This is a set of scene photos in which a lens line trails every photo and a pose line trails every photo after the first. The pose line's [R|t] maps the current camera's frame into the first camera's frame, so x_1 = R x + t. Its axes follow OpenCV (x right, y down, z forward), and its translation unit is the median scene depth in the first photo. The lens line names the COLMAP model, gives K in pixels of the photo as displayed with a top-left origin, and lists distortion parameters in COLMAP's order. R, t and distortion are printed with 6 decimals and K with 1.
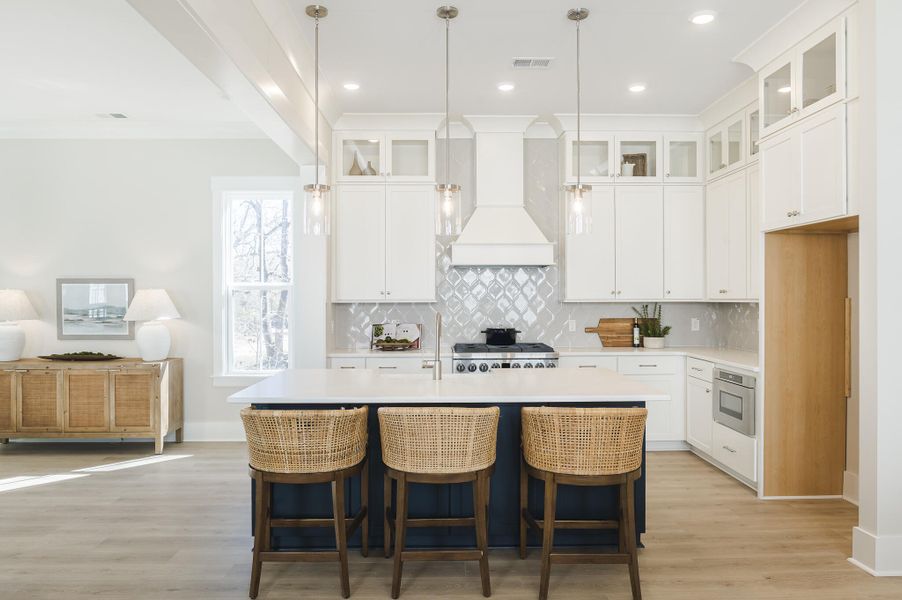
lens RADIAL K [[642.3, 0, 451.0], [0, 642.3, 300.0], [0, 0, 1]] dist [0.003427, 0.001310]
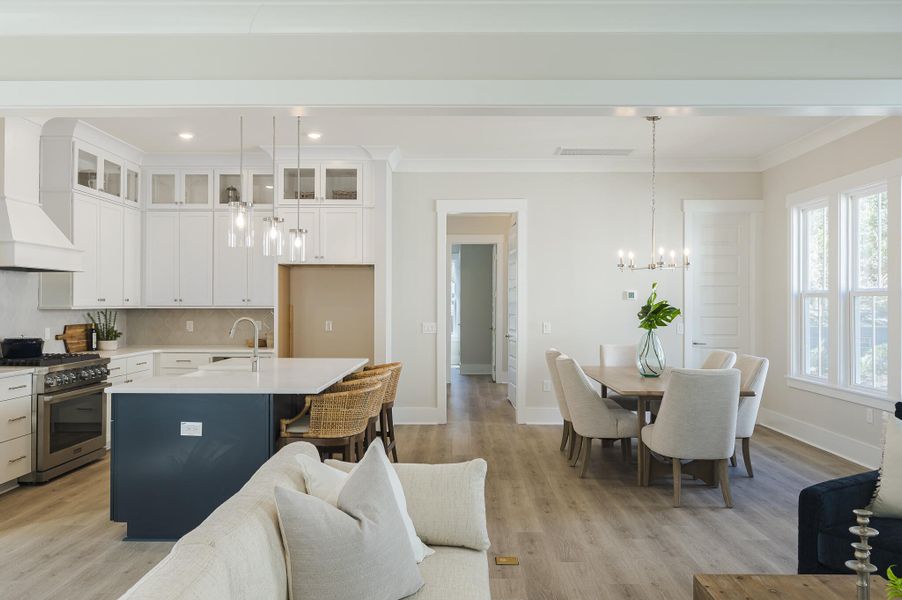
lens RADIAL K [[642.3, 0, 451.0], [0, 642.3, 300.0], [0, 0, 1]] dist [0.003427, 0.001310]
pose [[0.038387, 0.003783, 0.999256, -0.788750], [0.003843, 0.999985, -0.003933, -0.005127], [-0.999256, 0.003991, 0.038372, 0.376378]]
